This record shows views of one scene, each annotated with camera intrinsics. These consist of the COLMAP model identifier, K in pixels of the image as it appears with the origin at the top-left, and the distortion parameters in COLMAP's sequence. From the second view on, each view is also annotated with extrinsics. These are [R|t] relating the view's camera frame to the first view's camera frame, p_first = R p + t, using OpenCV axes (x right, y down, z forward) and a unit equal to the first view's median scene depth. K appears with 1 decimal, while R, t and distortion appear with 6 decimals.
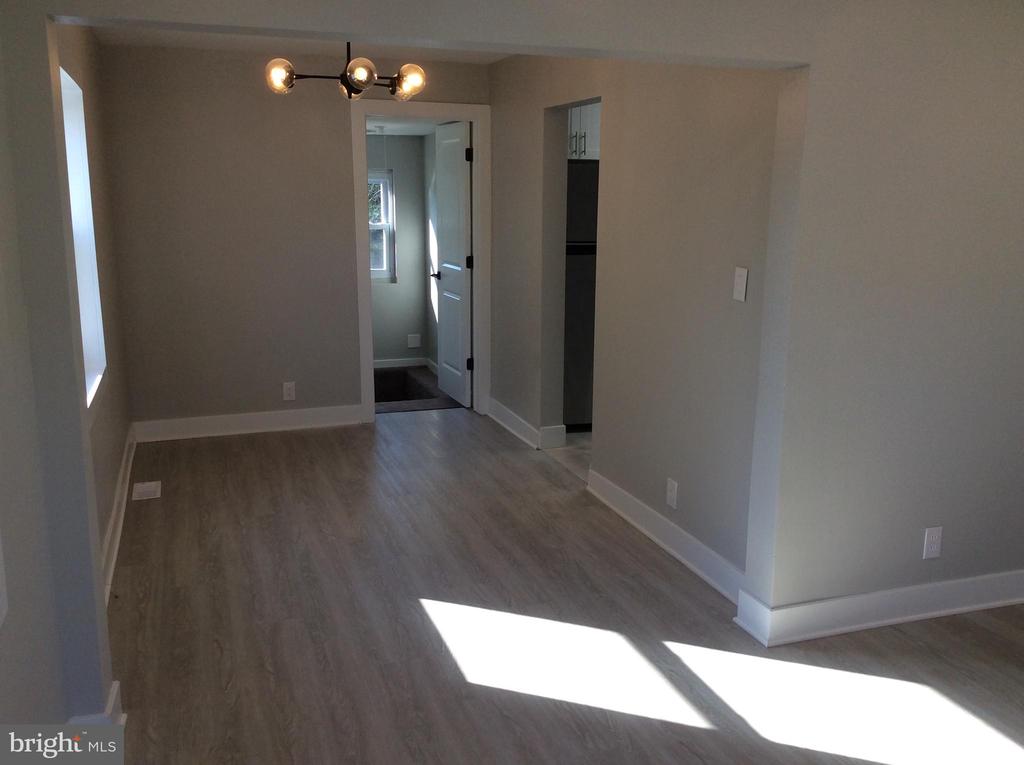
lens RADIAL K [[933.4, 0, 515.9], [0, 933.4, 382.0], [0, 0, 1]] dist [0.138020, -0.270059]
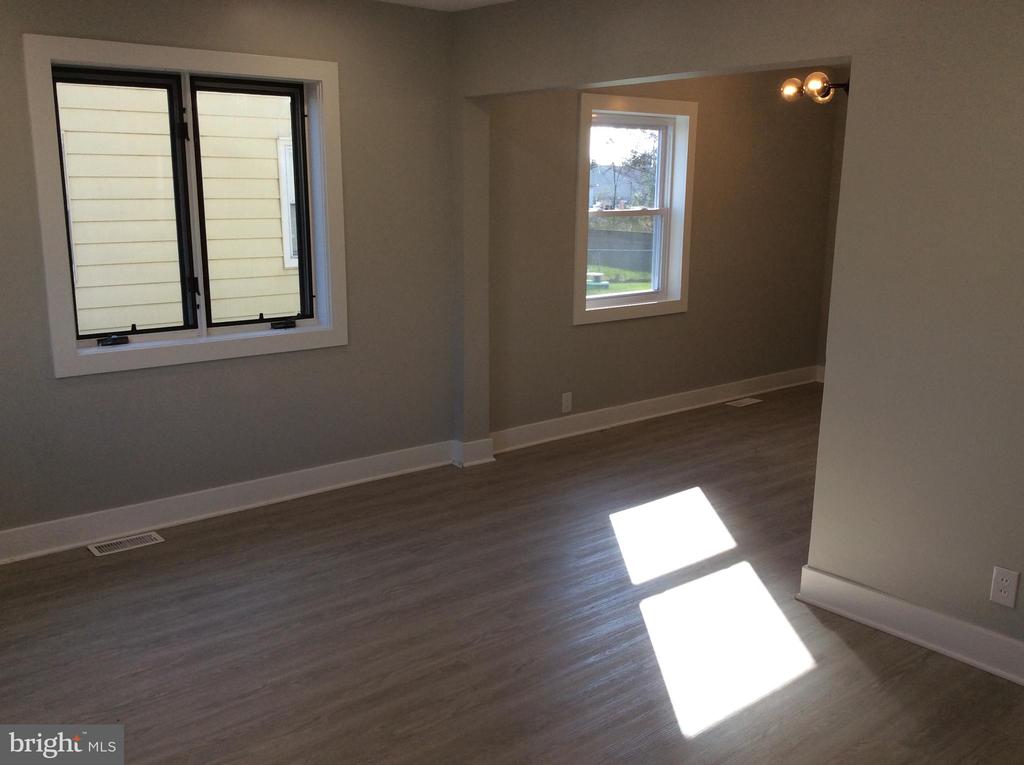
lens RADIAL K [[933.4, 0, 515.9], [0, 933.4, 382.0], [0, 0, 1]] dist [0.138020, -0.270059]
pose [[0.352870, 0.189715, -0.916237, 1.052651], [-0.180802, 0.974599, 0.132167, -0.044907], [0.918038, 0.119020, 0.378208, 0.256159]]
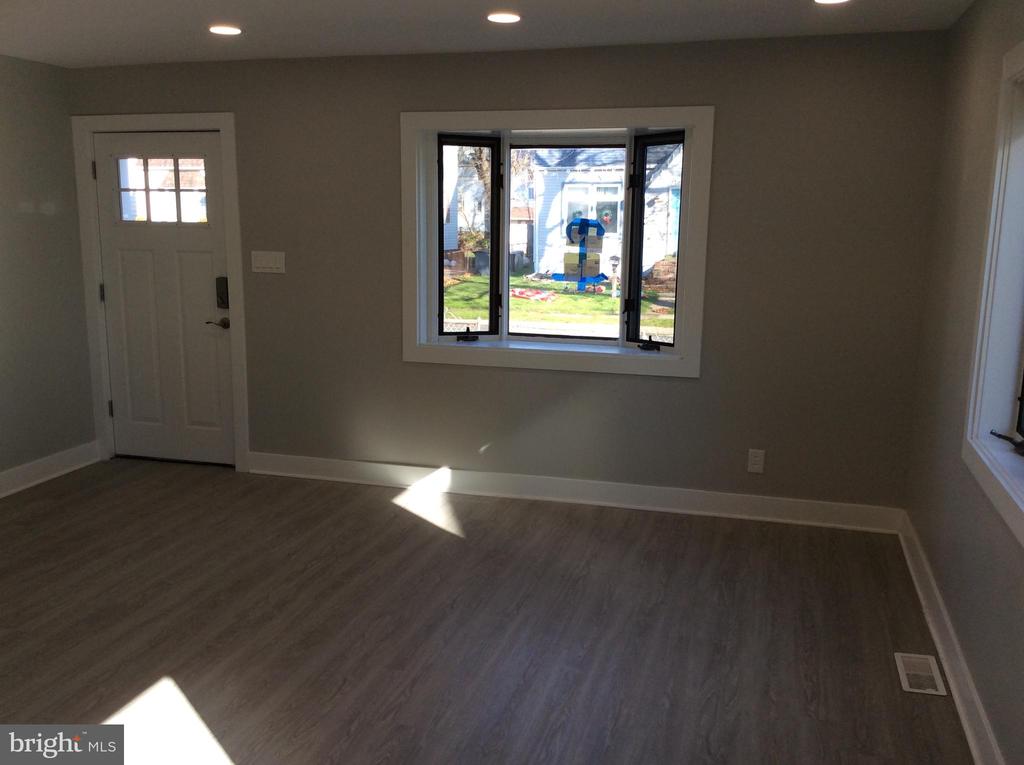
lens RADIAL K [[933.4, 0, 515.9], [0, 933.4, 382.0], [0, 0, 1]] dist [0.138020, -0.270059]
pose [[-0.818474, -0.117908, 0.562316, -0.321613], [0.093054, 0.938590, 0.332249, -0.232736], [-0.566959, 0.324263, -0.757239, 1.132512]]
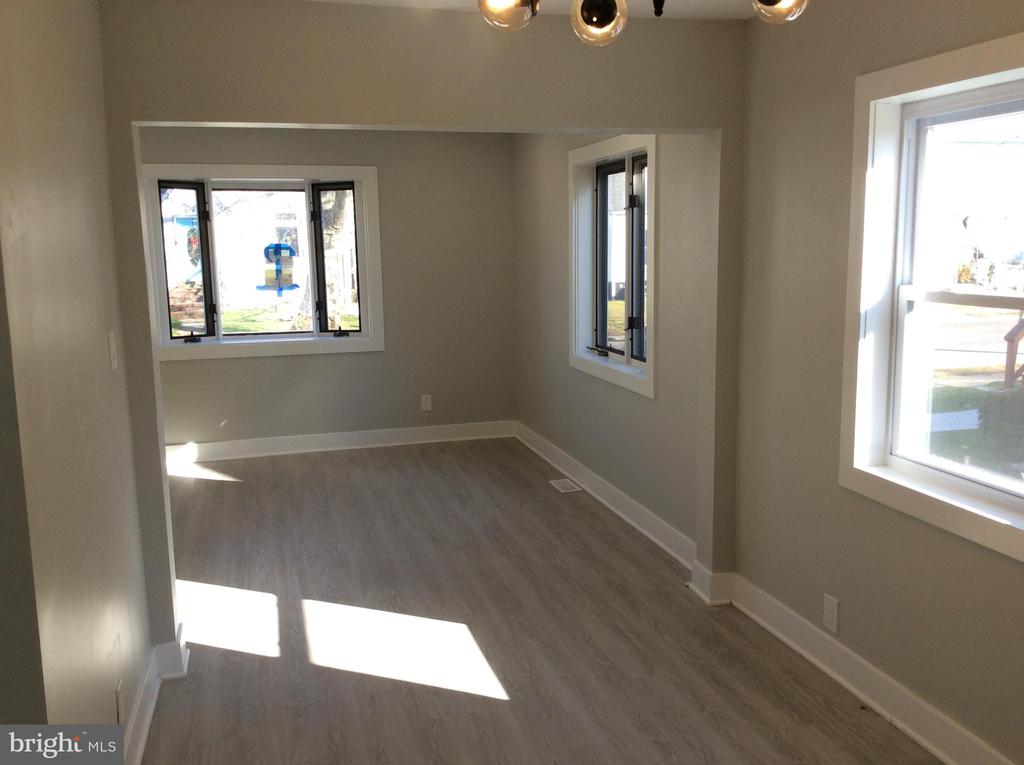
lens RADIAL K [[933.4, 0, 515.9], [0, 933.4, 382.0], [0, 0, 1]] dist [0.138020, -0.270059]
pose [[-0.997898, -0.000709, 0.064800, -0.174915], [0.021221, 0.941234, 0.337089, -0.361676], [-0.061231, 0.337755, -0.939240, 1.823661]]
